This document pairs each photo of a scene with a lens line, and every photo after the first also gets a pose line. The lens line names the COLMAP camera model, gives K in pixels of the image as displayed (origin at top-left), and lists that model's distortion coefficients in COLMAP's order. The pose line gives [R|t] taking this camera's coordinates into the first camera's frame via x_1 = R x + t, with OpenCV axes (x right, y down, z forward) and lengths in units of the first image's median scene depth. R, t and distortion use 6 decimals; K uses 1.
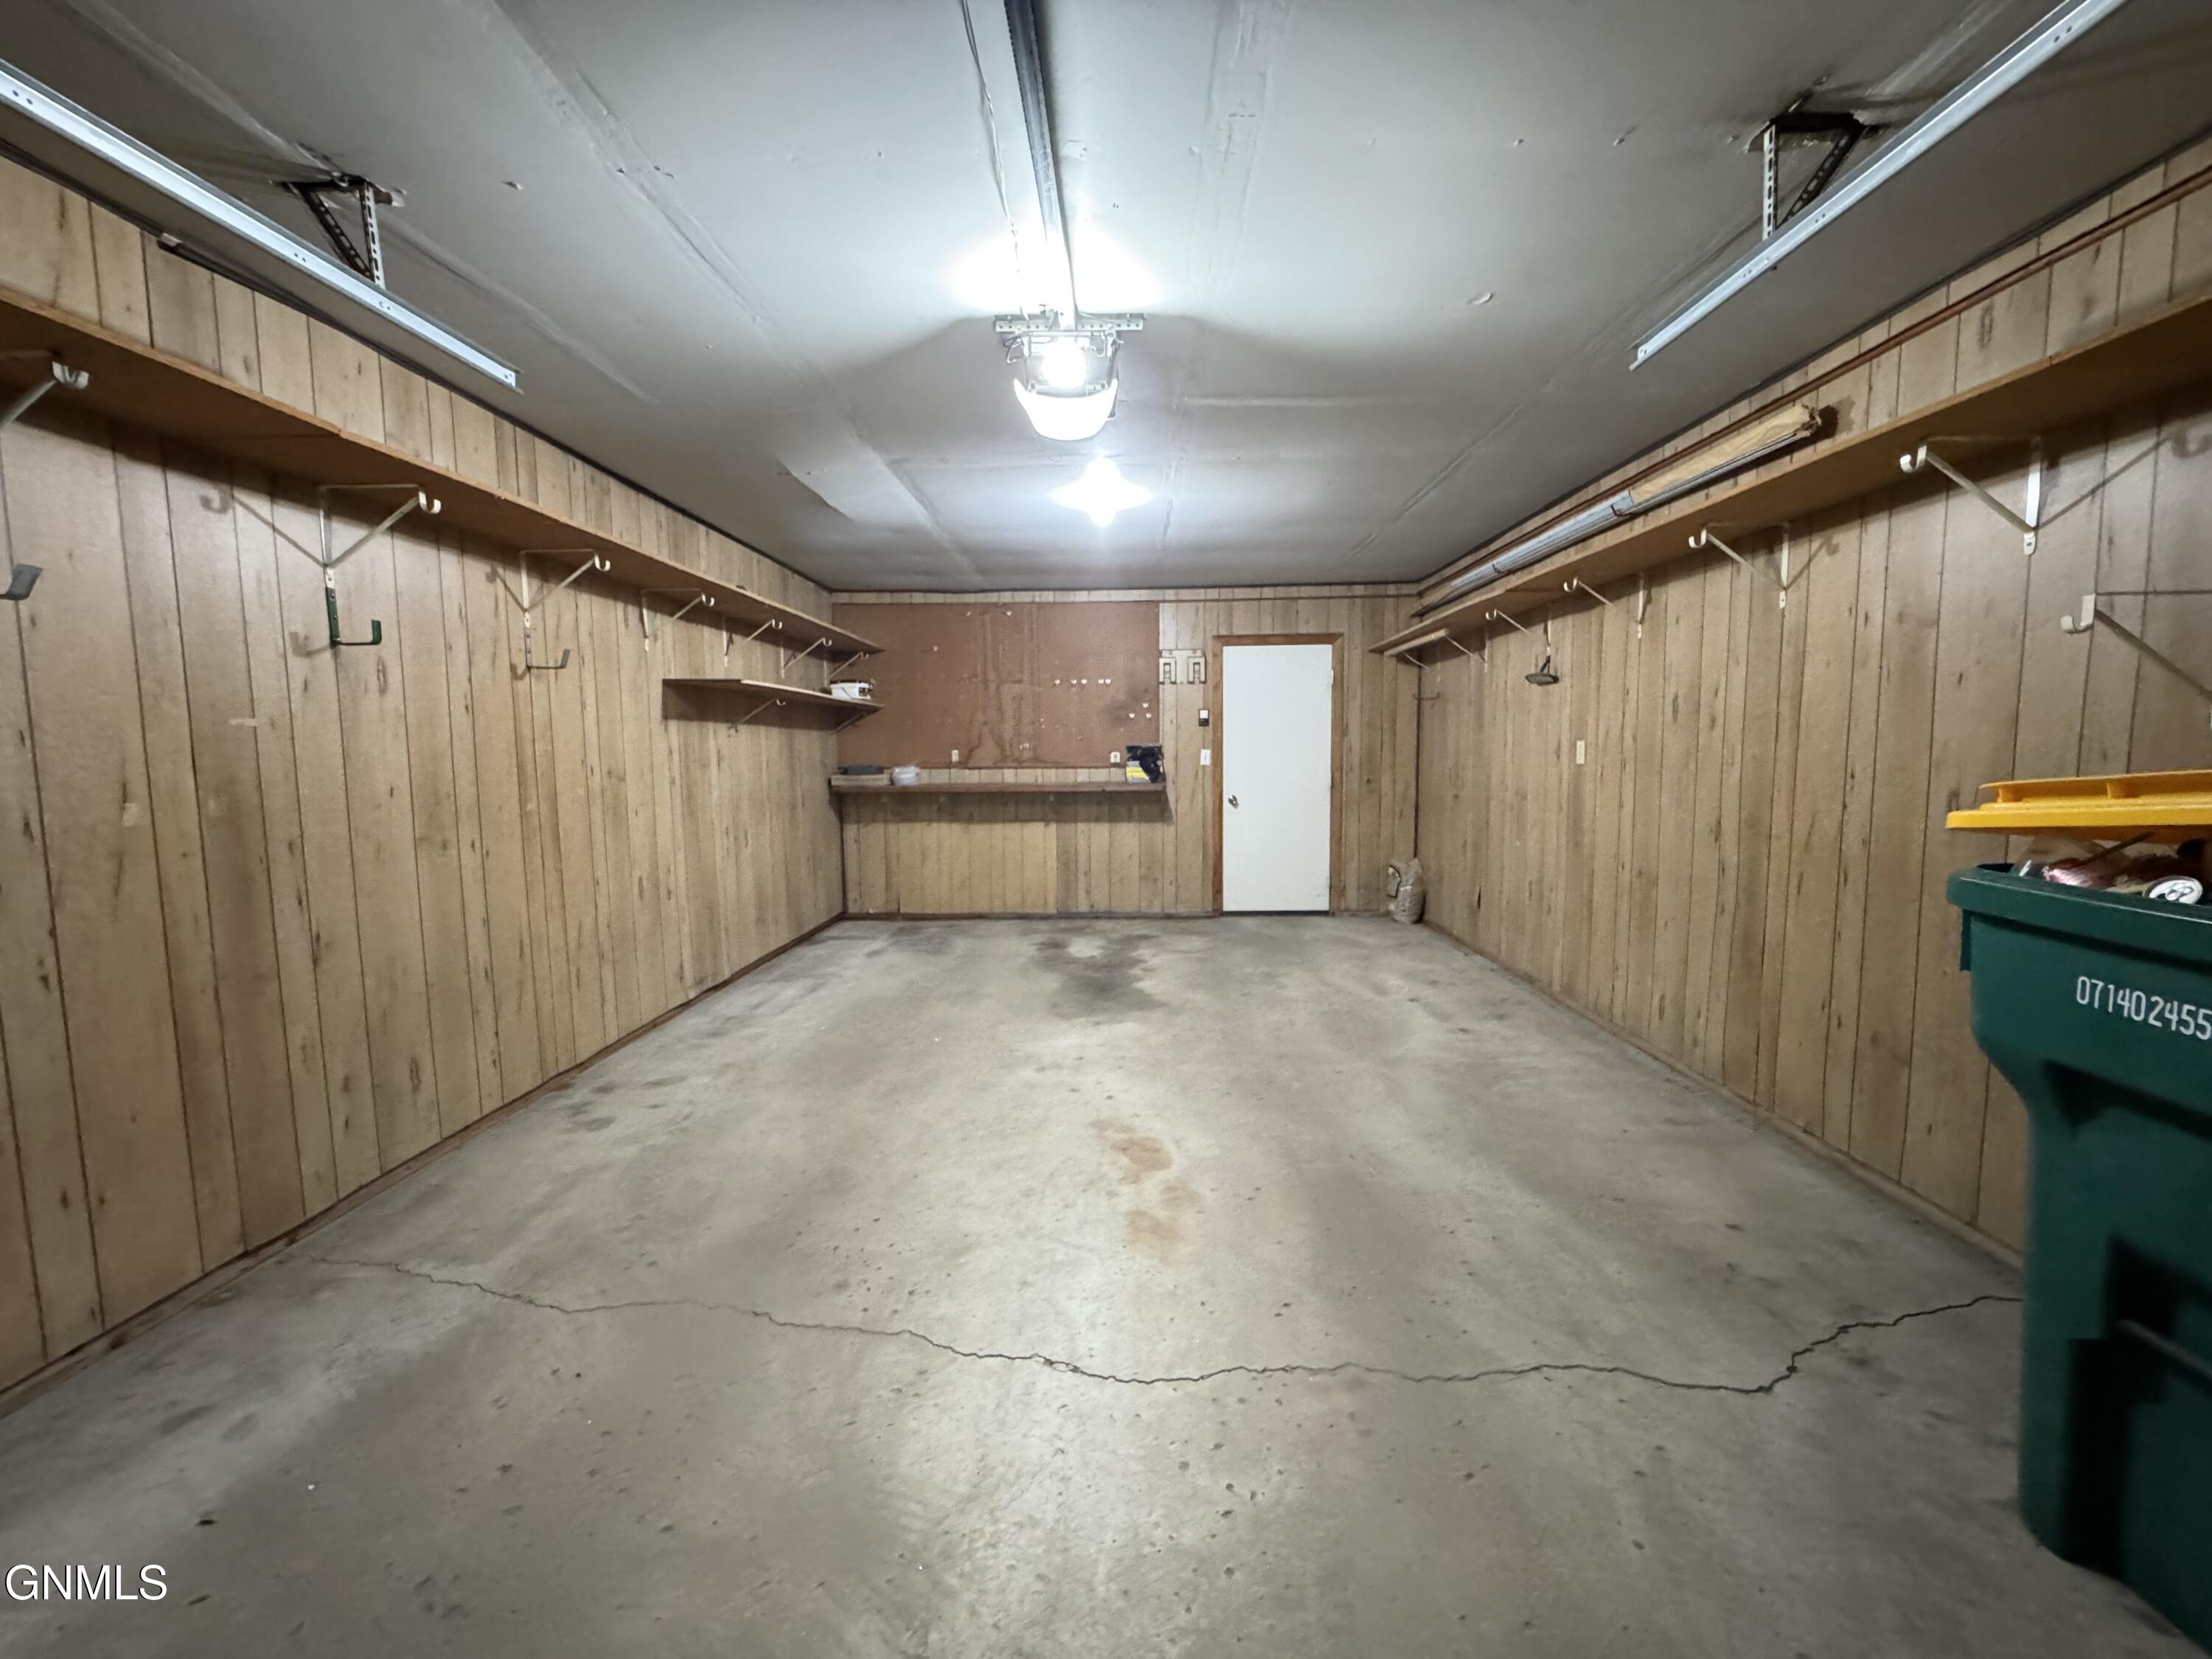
lens RADIAL K [[888.9, 0, 1113.8], [0, 888.9, 827.4], [0, 0, 1]] dist [-0.000465, -0.000198]
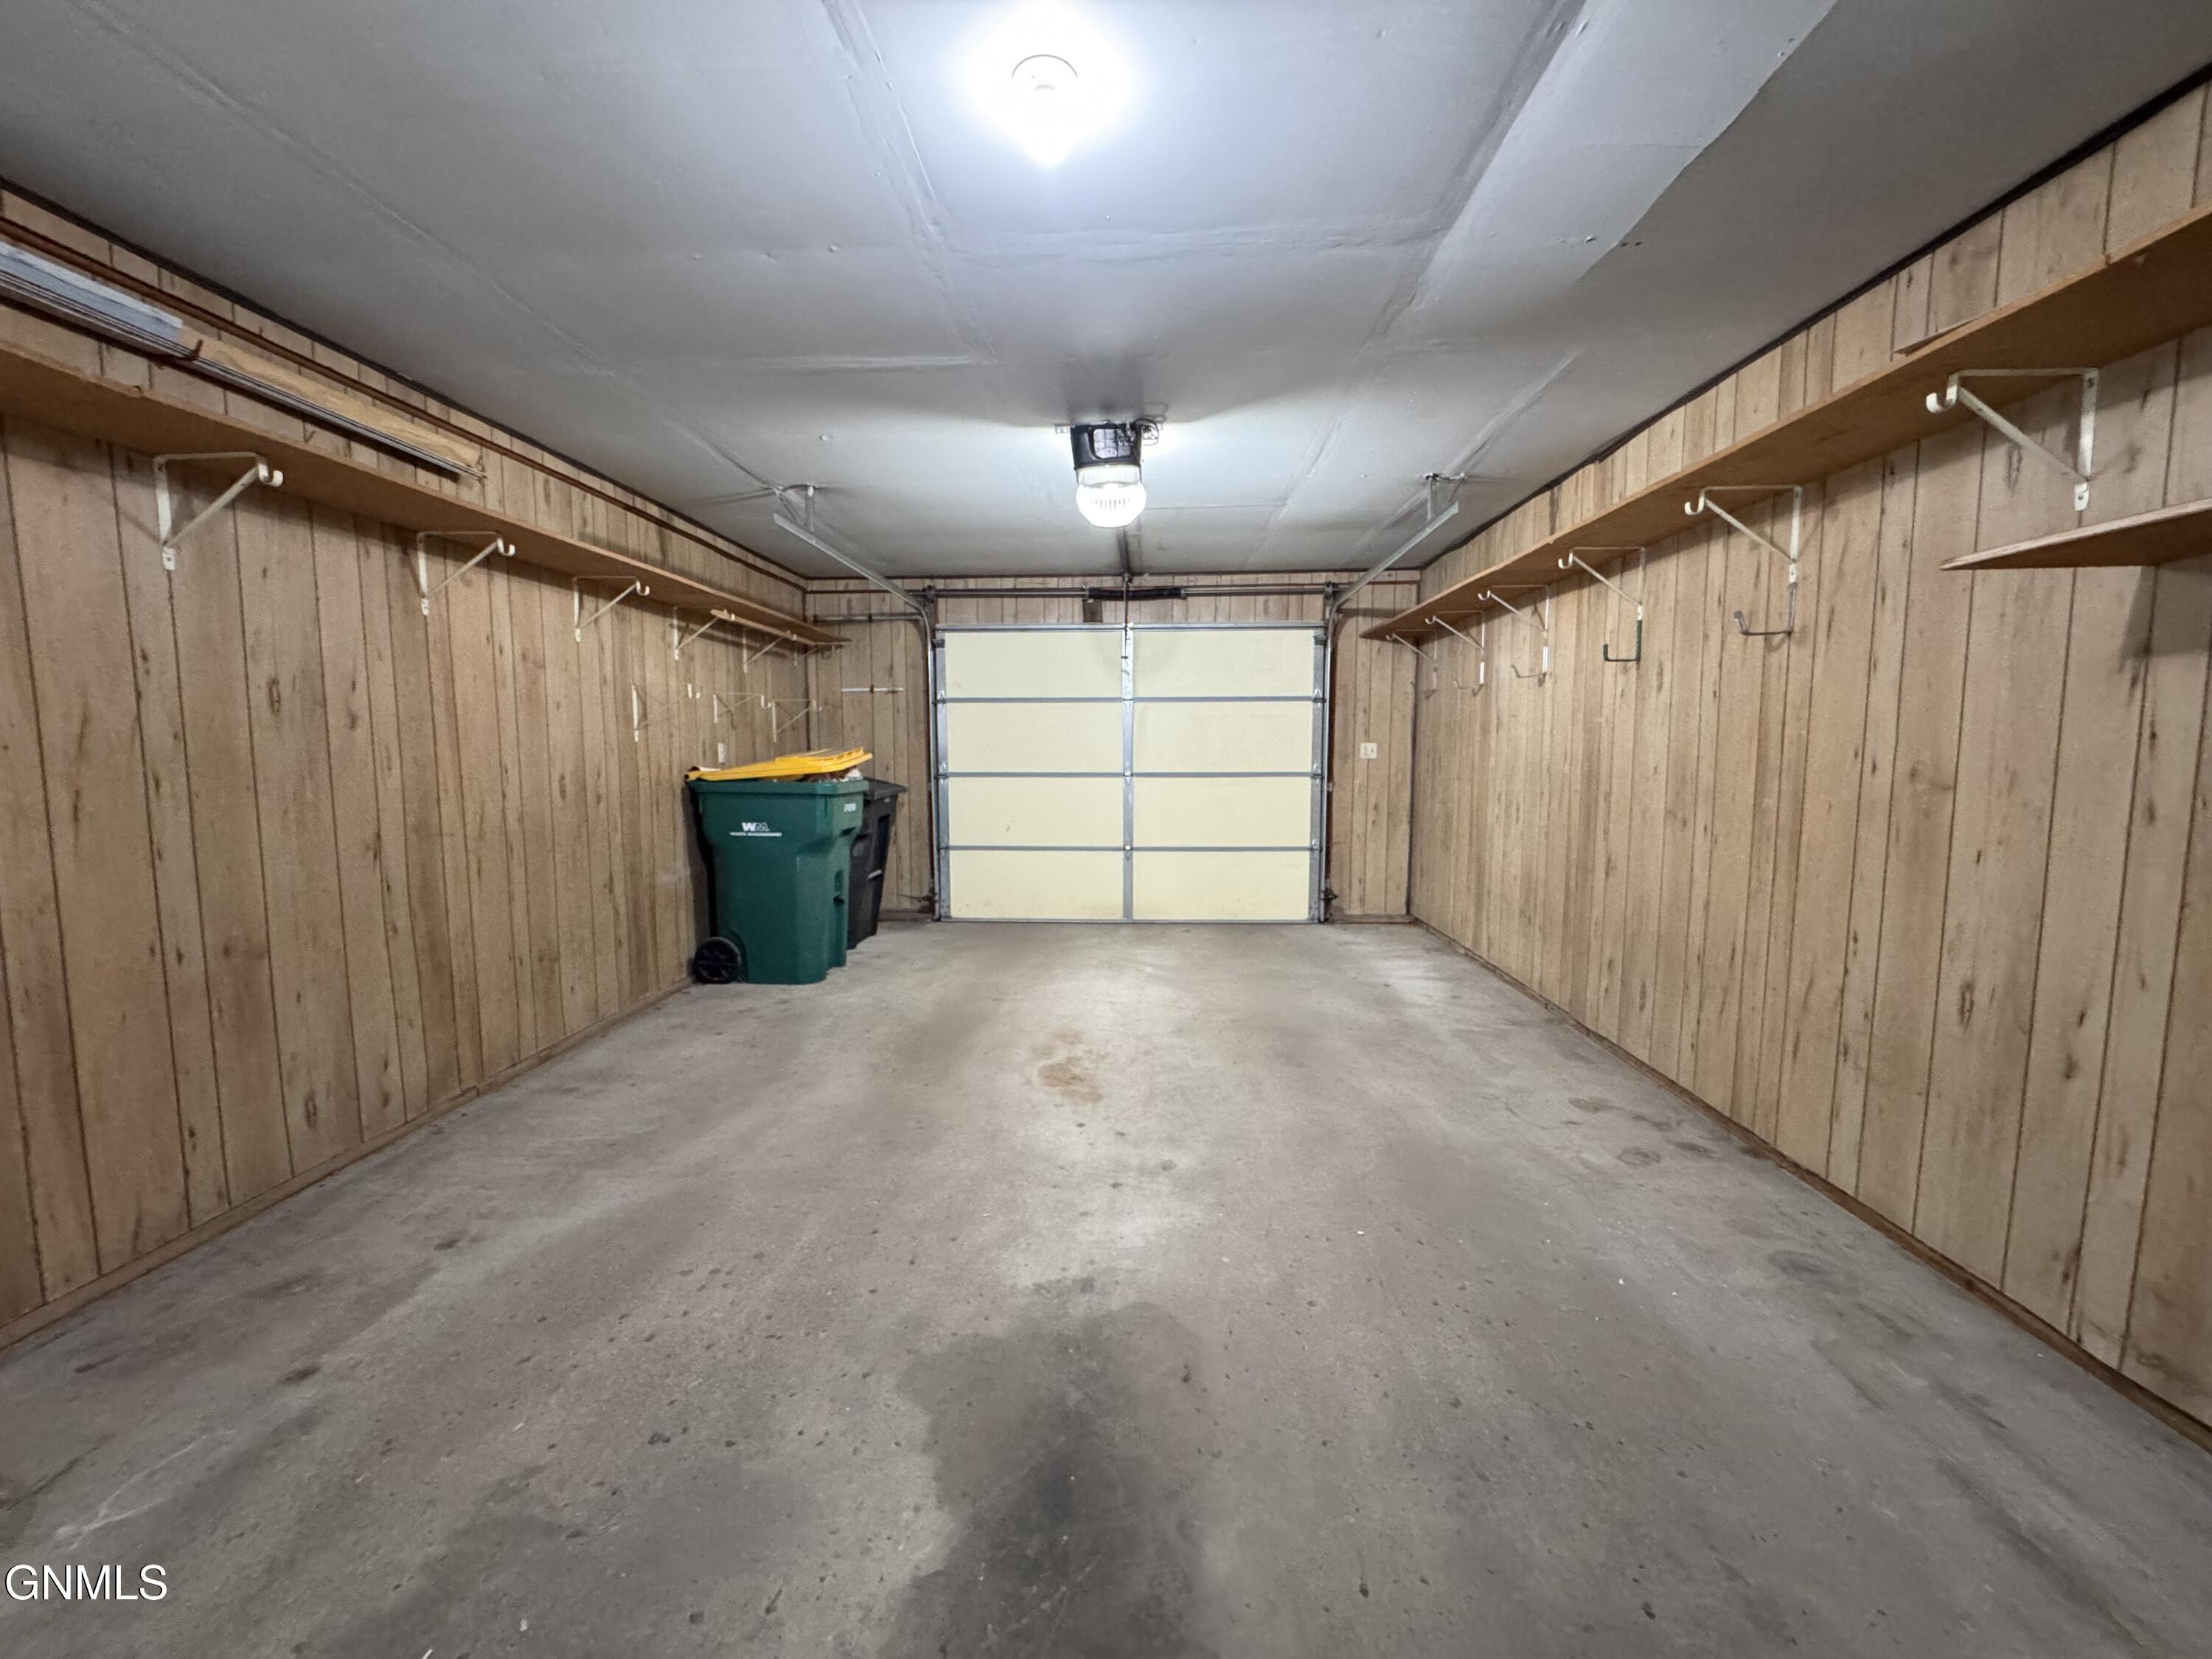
lens RADIAL K [[888.9, 0, 1113.8], [0, 888.9, 827.4], [0, 0, 1]] dist [-0.000465, -0.000198]
pose [[-0.999678, 0.010685, 0.023032, -0.062722], [0.014765, 0.982630, 0.184986, -0.166011], [-0.020656, 0.185266, -0.982471, 1.852377]]
